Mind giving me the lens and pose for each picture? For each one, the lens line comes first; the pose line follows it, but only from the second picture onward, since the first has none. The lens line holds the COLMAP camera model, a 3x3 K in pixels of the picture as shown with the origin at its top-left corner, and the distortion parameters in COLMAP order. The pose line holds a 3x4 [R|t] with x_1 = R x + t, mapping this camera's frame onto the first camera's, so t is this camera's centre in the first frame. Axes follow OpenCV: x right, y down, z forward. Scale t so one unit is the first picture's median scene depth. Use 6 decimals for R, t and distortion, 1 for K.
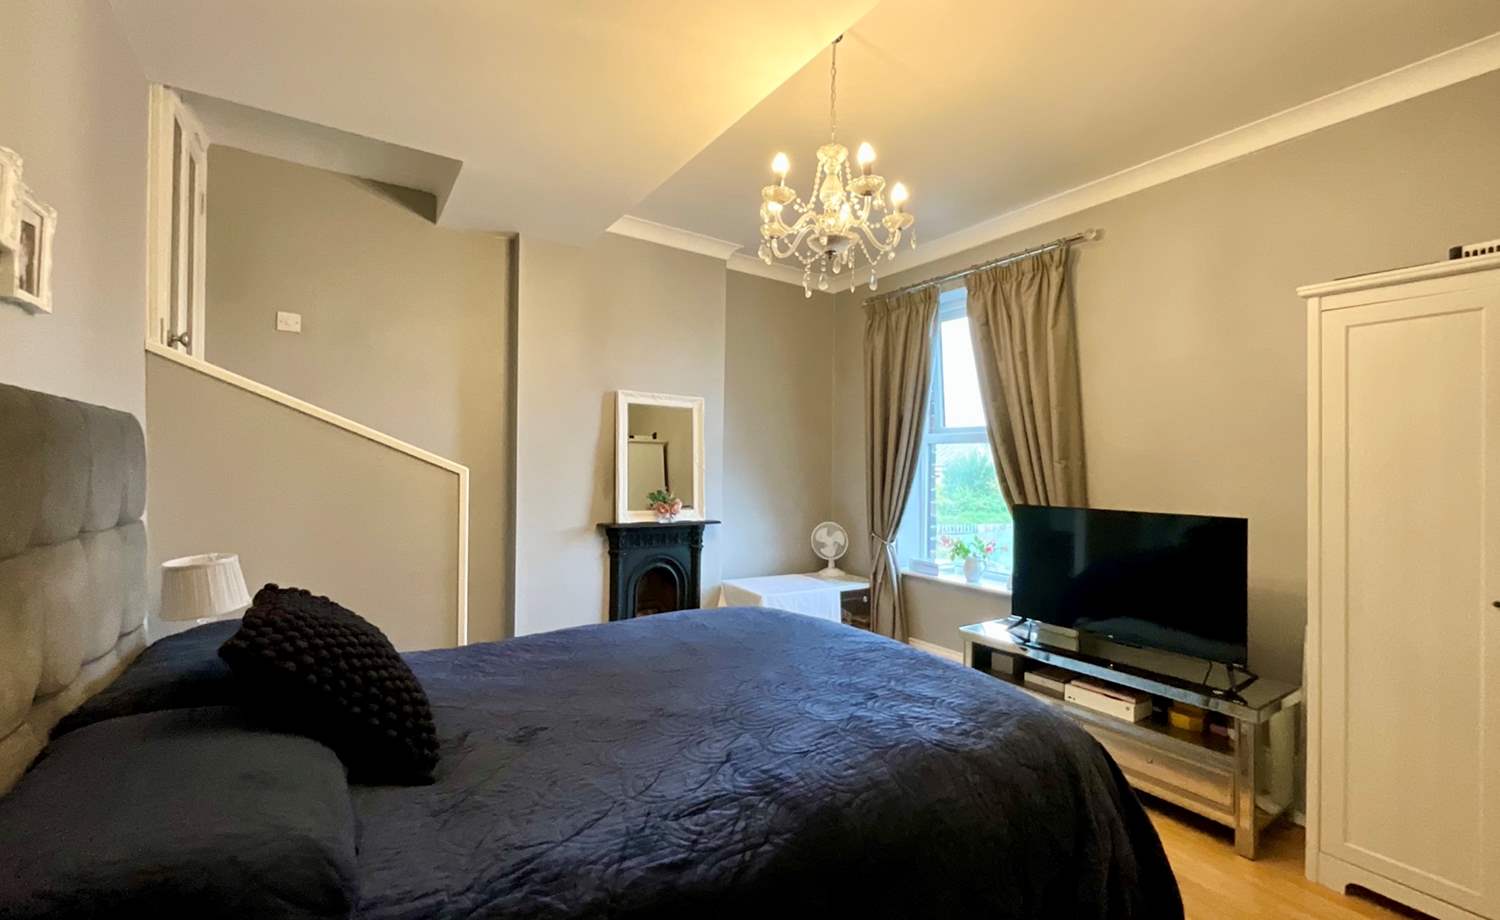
lens RADIAL K [[609.6, 0, 748.8], [0, 609.6, 461.8], [0, 0, 1]] dist [-0.000729, 0.000017]
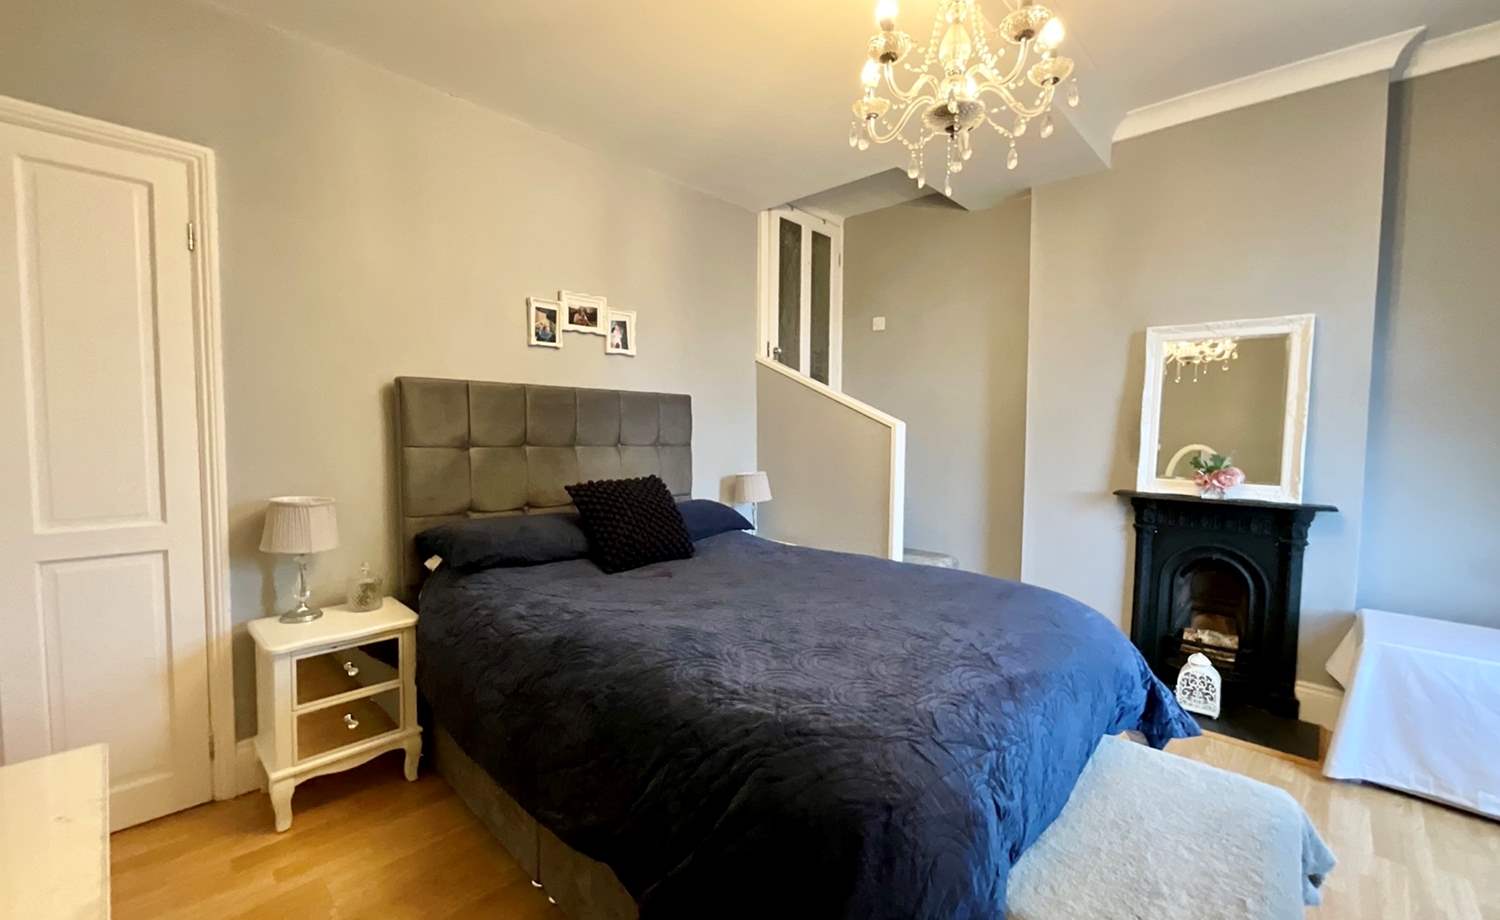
lens RADIAL K [[609.6, 0, 748.8], [0, 609.6, 461.8], [0, 0, 1]] dist [-0.000729, 0.000017]
pose [[0.209846, 0.036384, -0.977057, 0.576571], [0.000855, 0.999300, 0.037396, 0.037531], [0.977734, -0.008683, 0.209668, 0.400686]]
